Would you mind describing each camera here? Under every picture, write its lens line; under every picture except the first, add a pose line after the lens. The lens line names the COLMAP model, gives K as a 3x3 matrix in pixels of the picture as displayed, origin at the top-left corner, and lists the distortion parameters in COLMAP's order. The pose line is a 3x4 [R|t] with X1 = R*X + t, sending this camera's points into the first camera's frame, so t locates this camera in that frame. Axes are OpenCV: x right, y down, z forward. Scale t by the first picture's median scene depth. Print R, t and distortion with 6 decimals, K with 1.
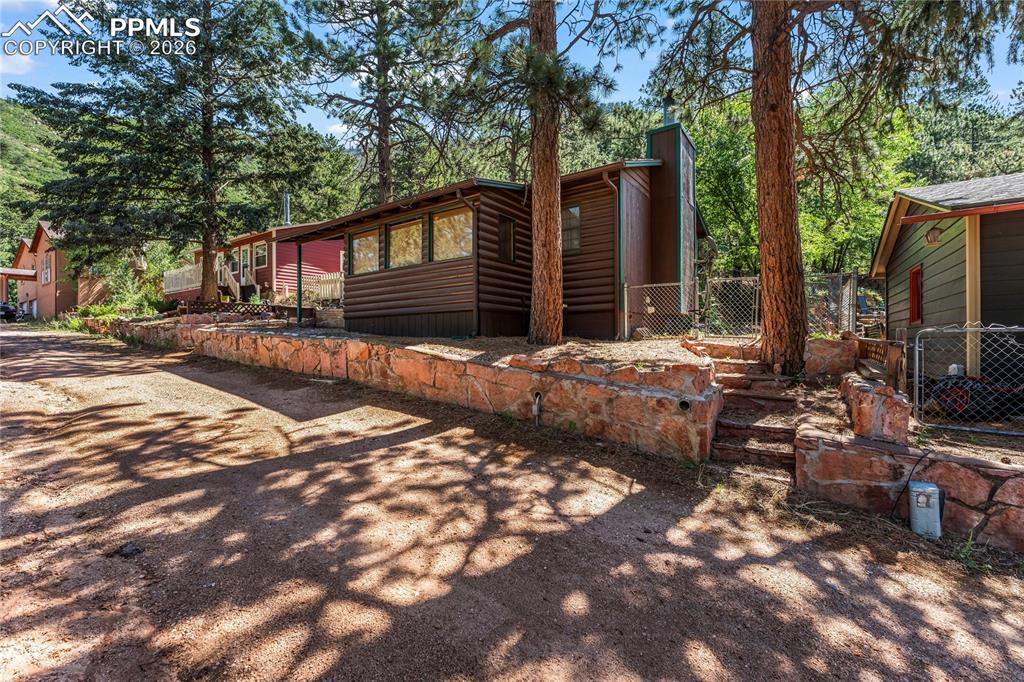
lens RADIAL K [[422.8, 0, 512.0], [0, 422.8, 341.0], [0, 0, 1]] dist [0.000073, -0.000003]
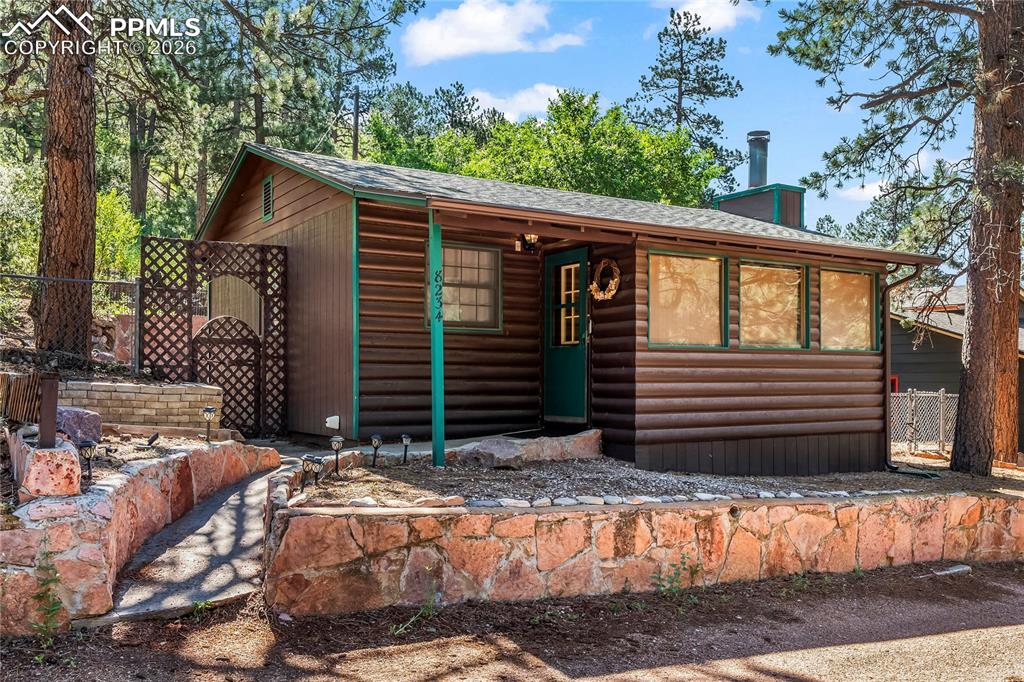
lens RADIAL K [[897.8, 0, 512.0], [0, 897.8, 341.0], [0, 0, 1]] dist [0.002372, 0.004637]
pose [[0.388227, 0.044040, 0.920511, -1.641267], [-0.004179, 0.998931, -0.046029, -0.145106], [-0.921554, 0.014023, 0.387996, 0.960910]]
